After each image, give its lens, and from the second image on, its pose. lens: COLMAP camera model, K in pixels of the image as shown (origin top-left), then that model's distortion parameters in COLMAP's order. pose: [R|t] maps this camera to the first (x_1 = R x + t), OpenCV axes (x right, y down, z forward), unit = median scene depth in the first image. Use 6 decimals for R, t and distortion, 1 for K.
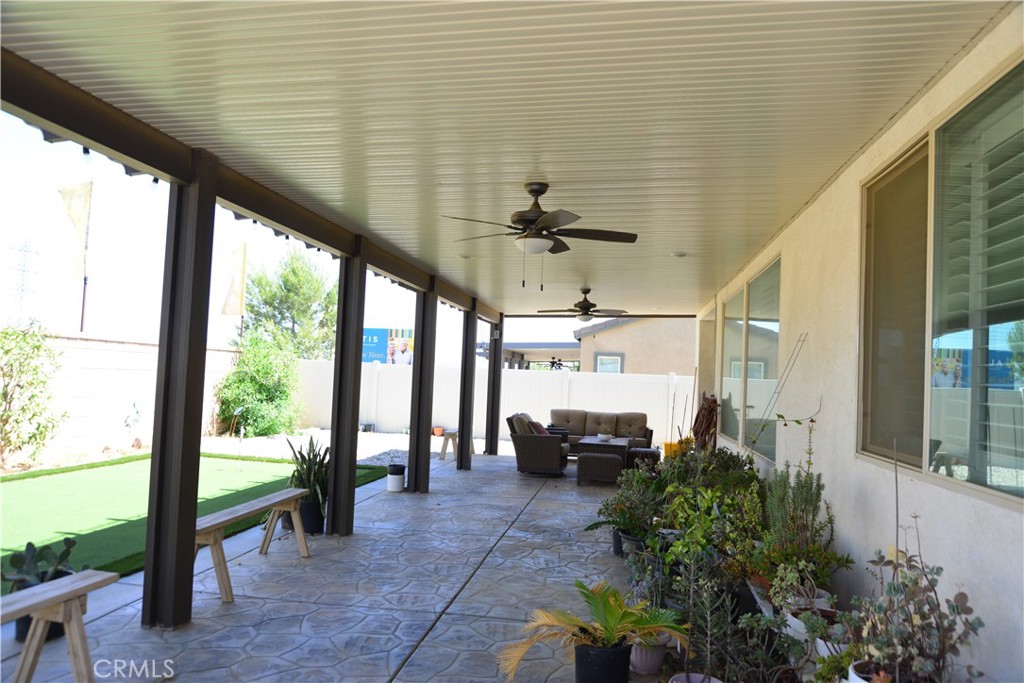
lens RADIAL K [[718.2, 0, 503.7], [0, 718.2, 338.9], [0, 0, 1]] dist [-0.023767, 0.010199]
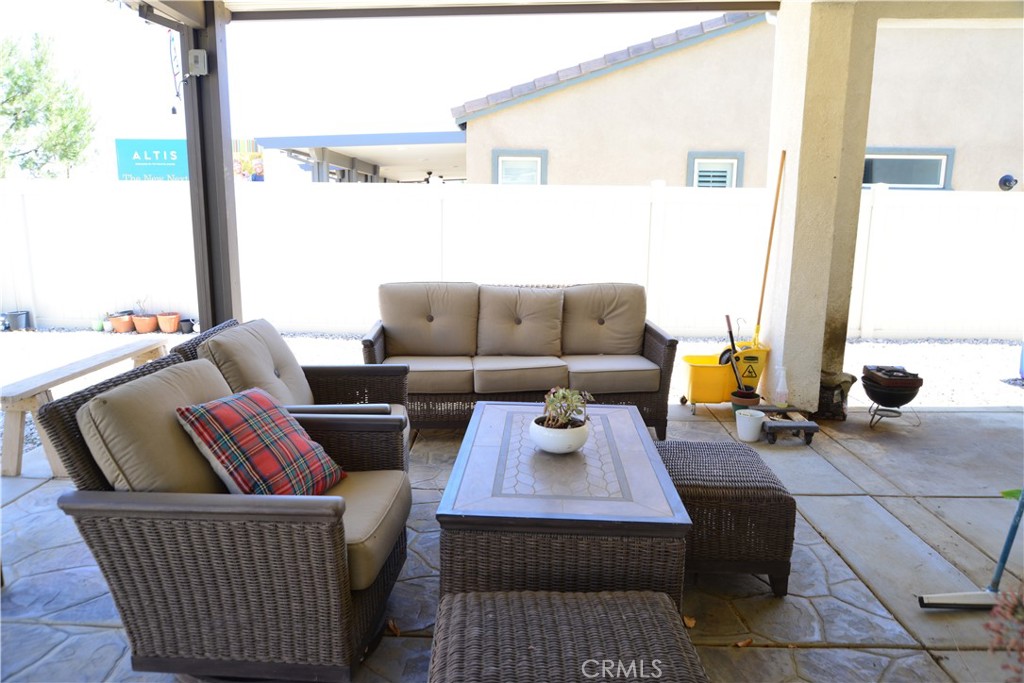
lens RADIAL K [[718.2, 0, 512.3], [0, 718.2, 345.5], [0, 0, 1]] dist [-0.023767, 0.010199]
pose [[0.987247, -0.059193, 0.147785, 0.103764], [0.021430, 0.969268, 0.245071, 0.057697], [-0.157749, -0.238778, 0.958175, 0.877249]]
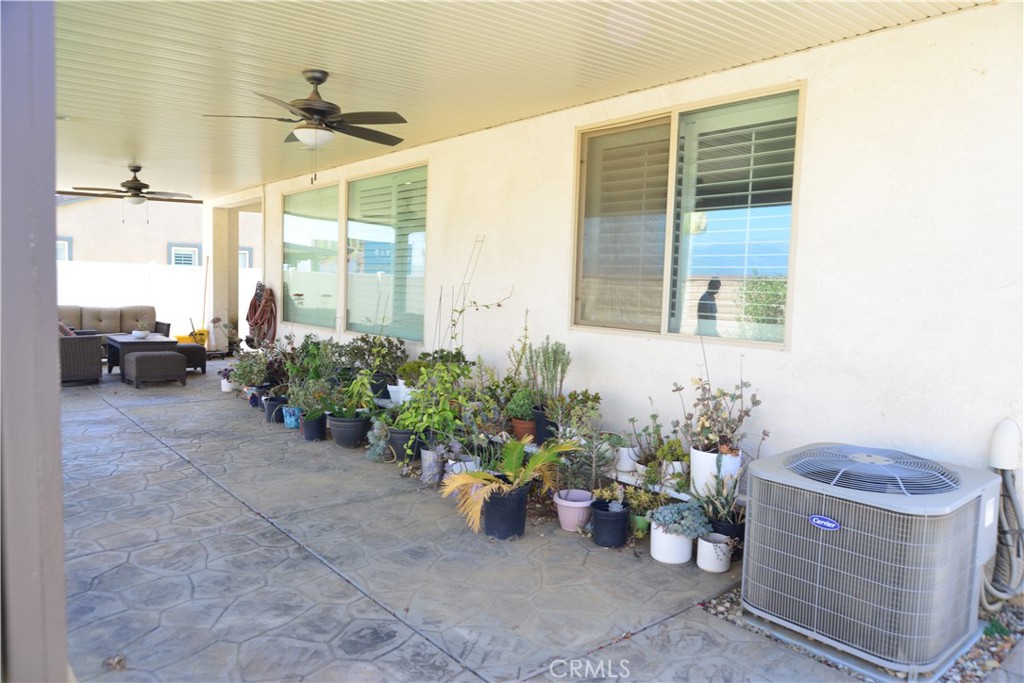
lens RADIAL K [[718.2, 0, 522.5], [0, 718.2, 340.8], [0, 0, 1]] dist [-0.023767, 0.010199]
pose [[0.655184, -0.079116, 0.751315, -0.246917], [-0.043306, 0.988933, 0.141903, -0.003446], [-0.754227, -0.125509, 0.644507, 0.062121]]
